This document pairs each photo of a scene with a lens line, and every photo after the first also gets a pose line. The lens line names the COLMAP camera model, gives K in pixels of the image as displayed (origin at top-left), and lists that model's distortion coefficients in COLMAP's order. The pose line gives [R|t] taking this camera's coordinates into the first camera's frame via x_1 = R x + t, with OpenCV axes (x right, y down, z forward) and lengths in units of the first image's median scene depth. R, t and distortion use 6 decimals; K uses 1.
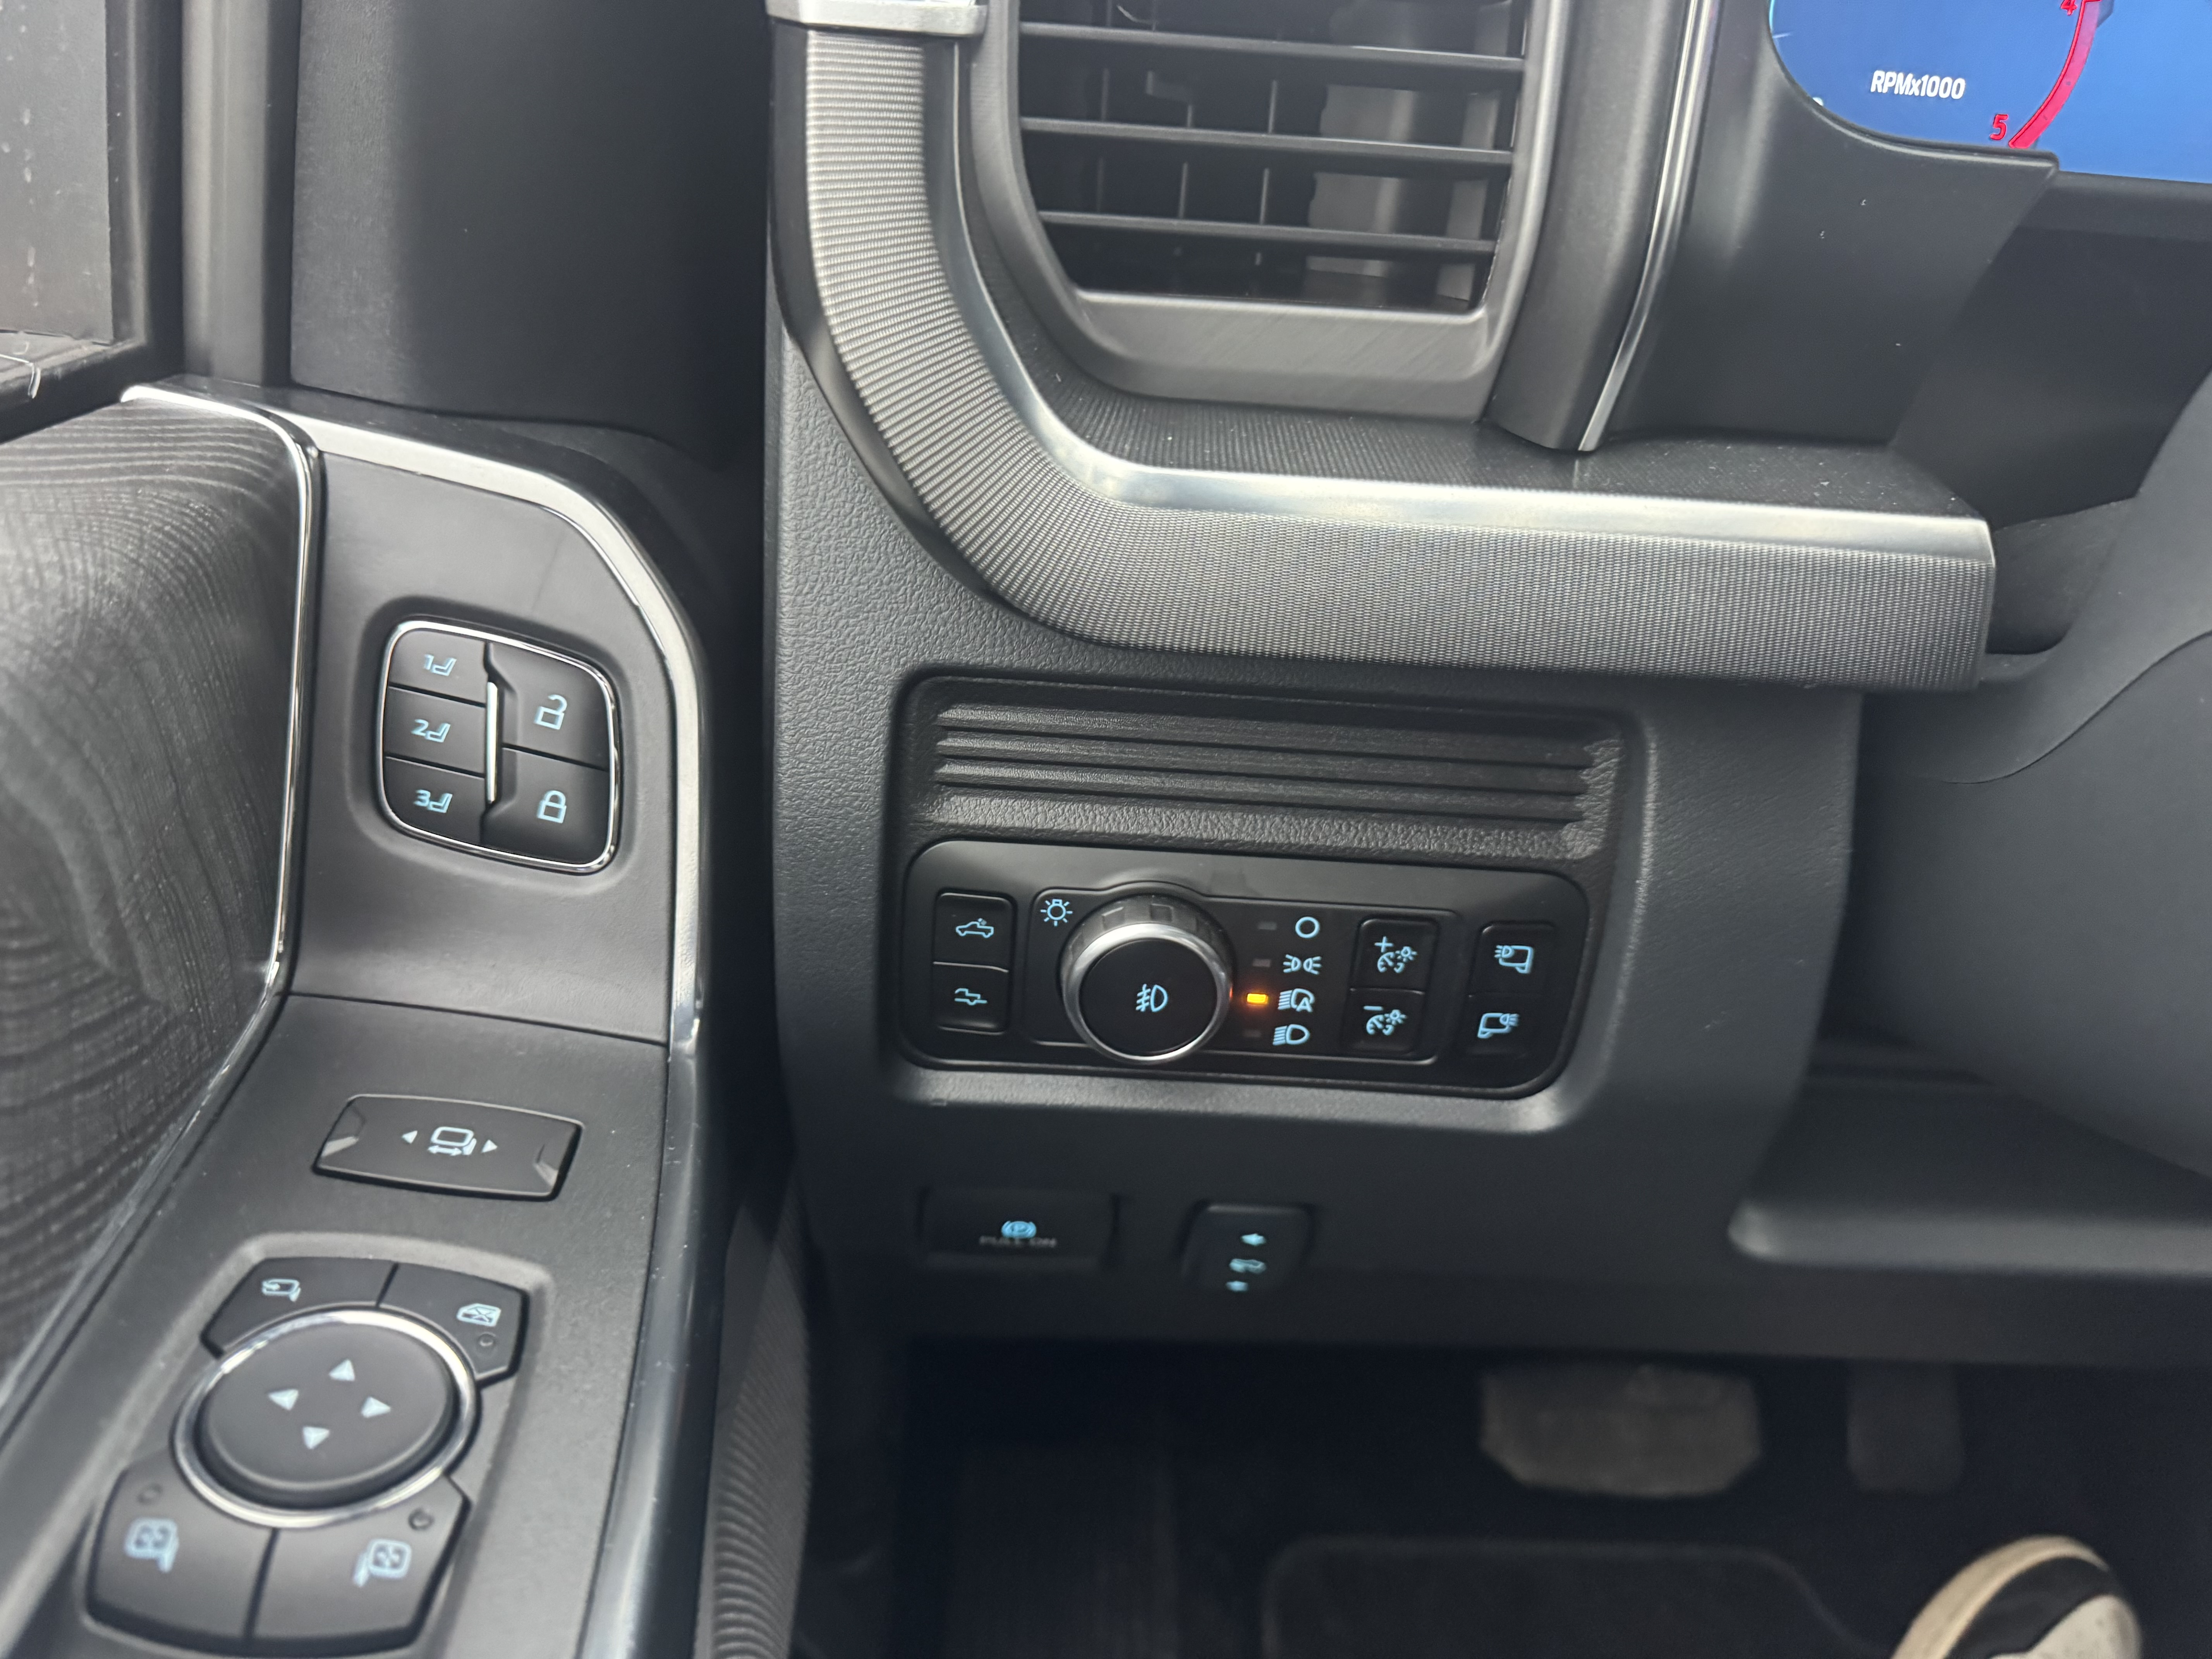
lens RADIAL K [[1555.8, 0, 1119.4], [0, 1555.8, 844.5], [0, 0, 1]] dist [0.061652, -0.083967]
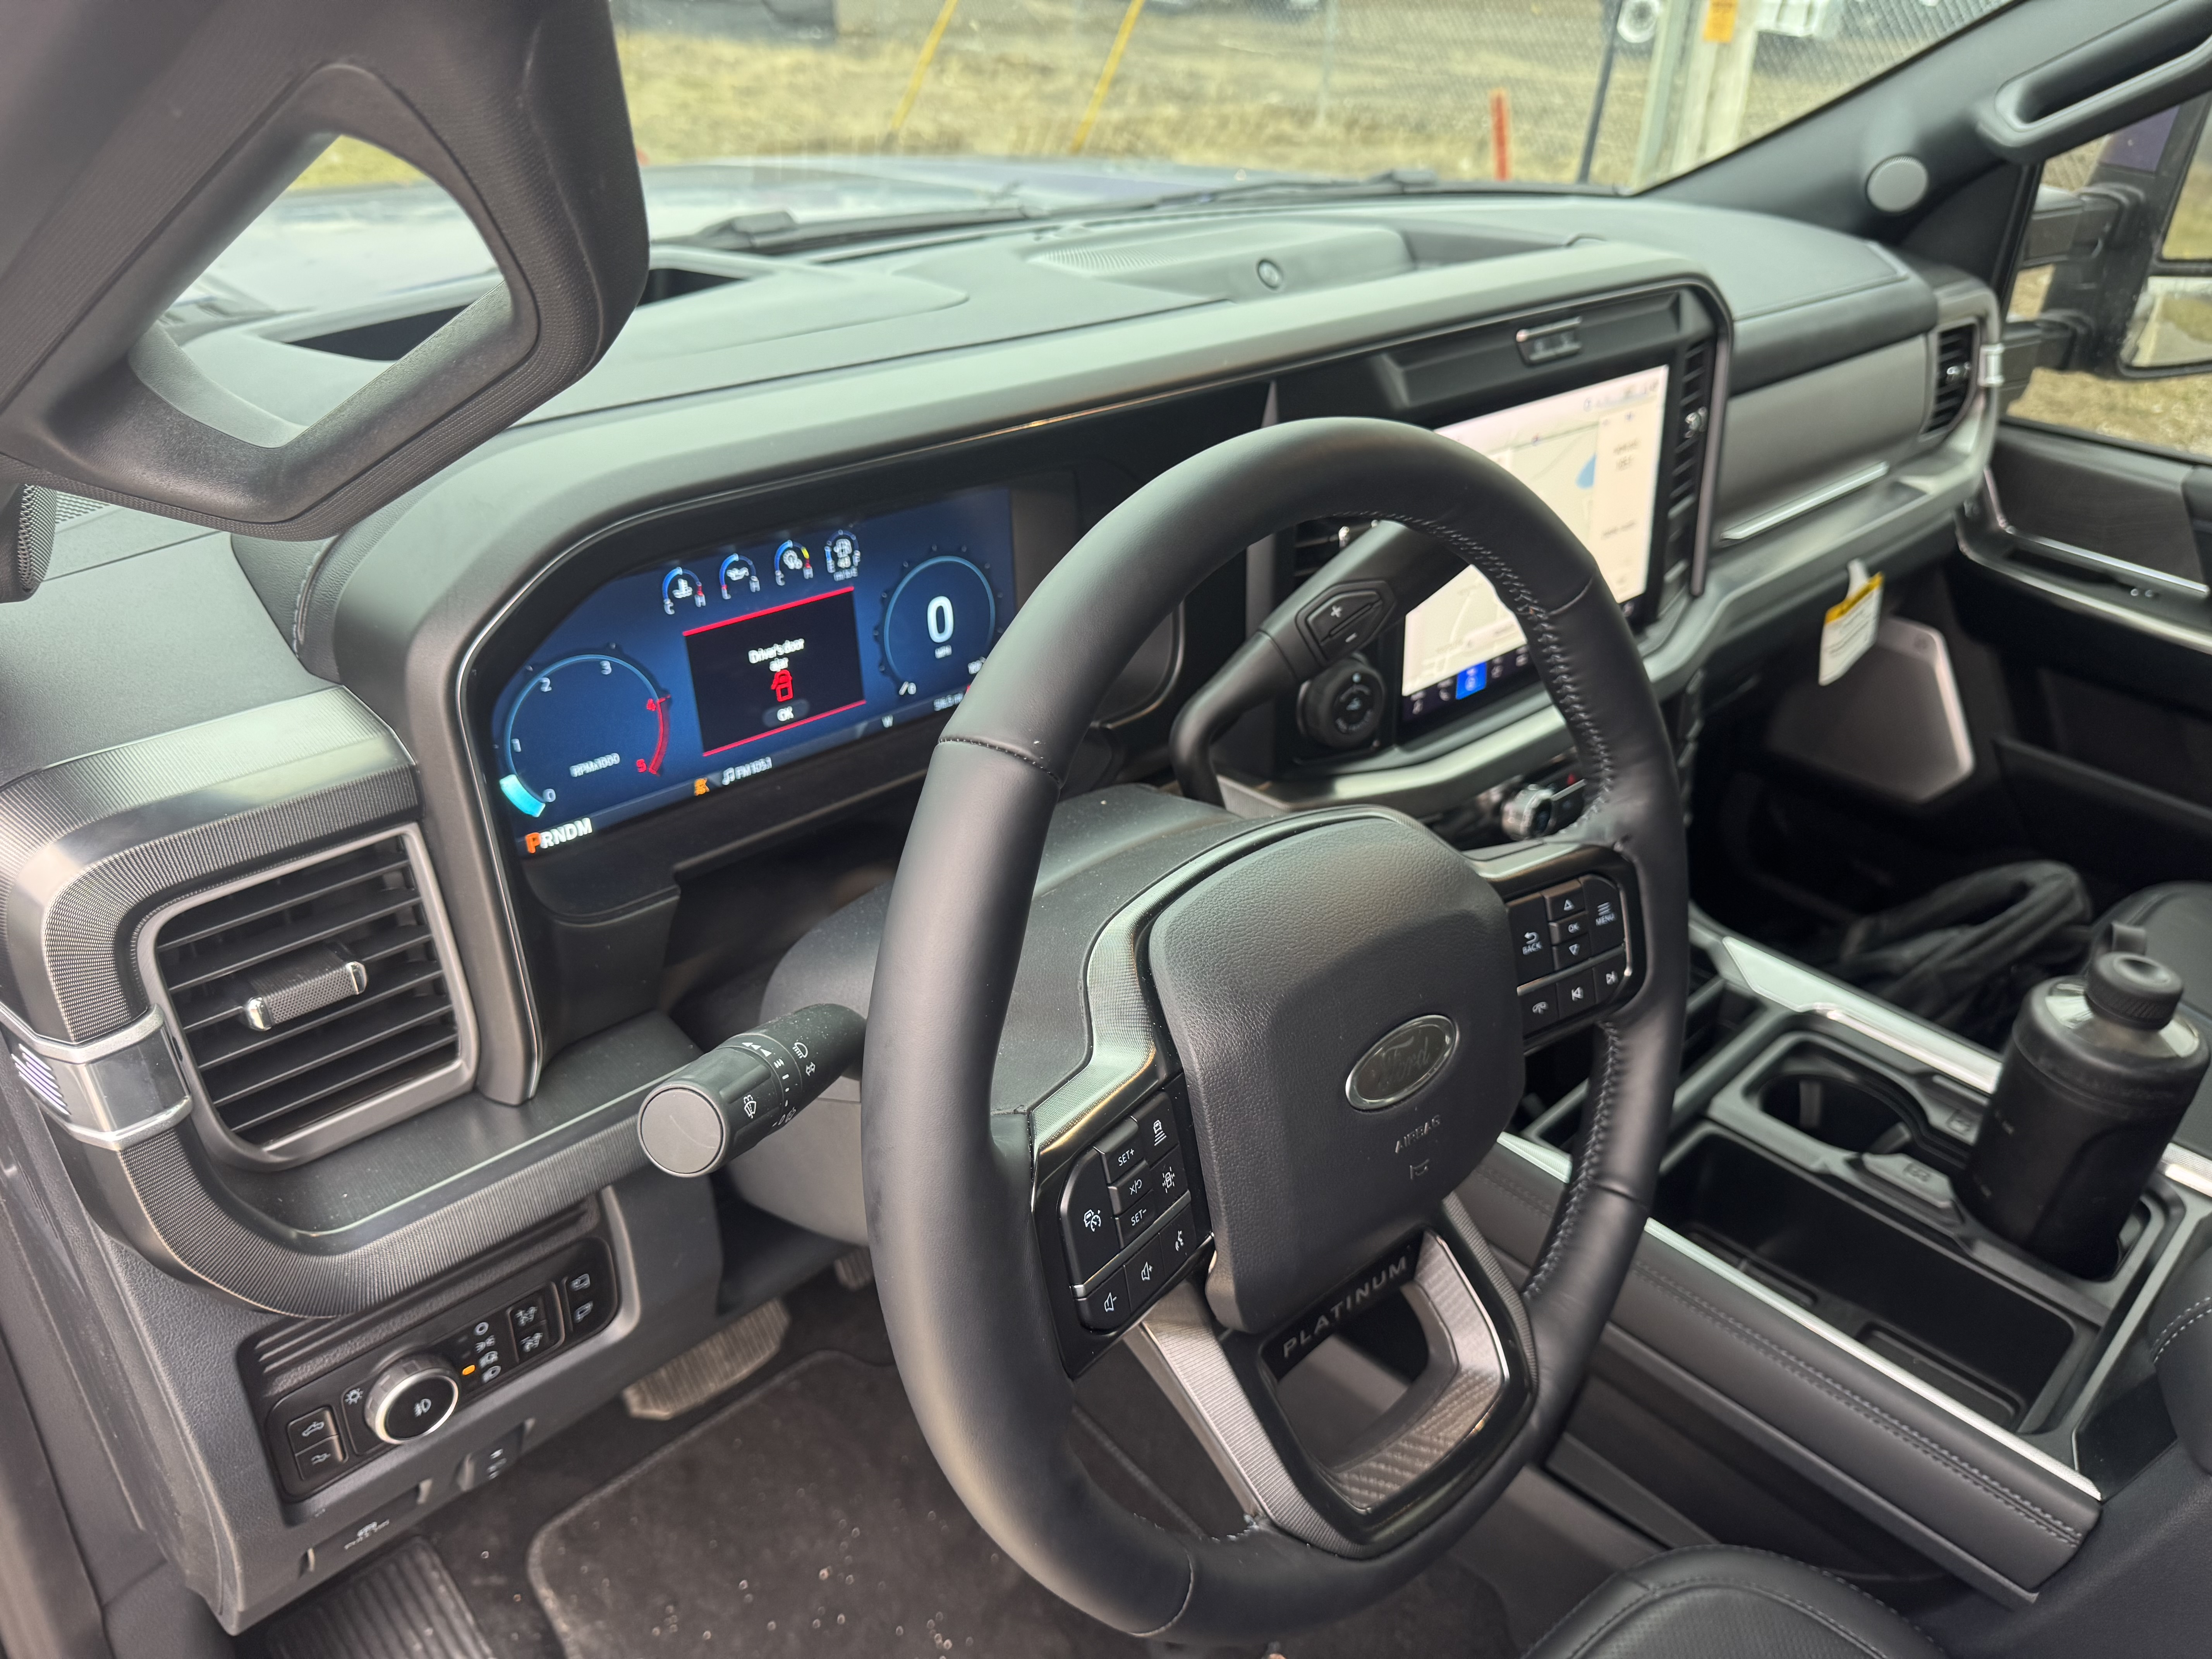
lens RADIAL K [[1536.3, 0, 1099.6], [0, 1536.3, 843.0], [0, 0, 1]] dist [0.074116, -0.121673]
pose [[0.735534, -0.375652, 0.563805, -0.186829], [0.301829, 0.926744, 0.223708, -0.729259], [-0.606539, 0.005627, 0.795034, -1.078297]]
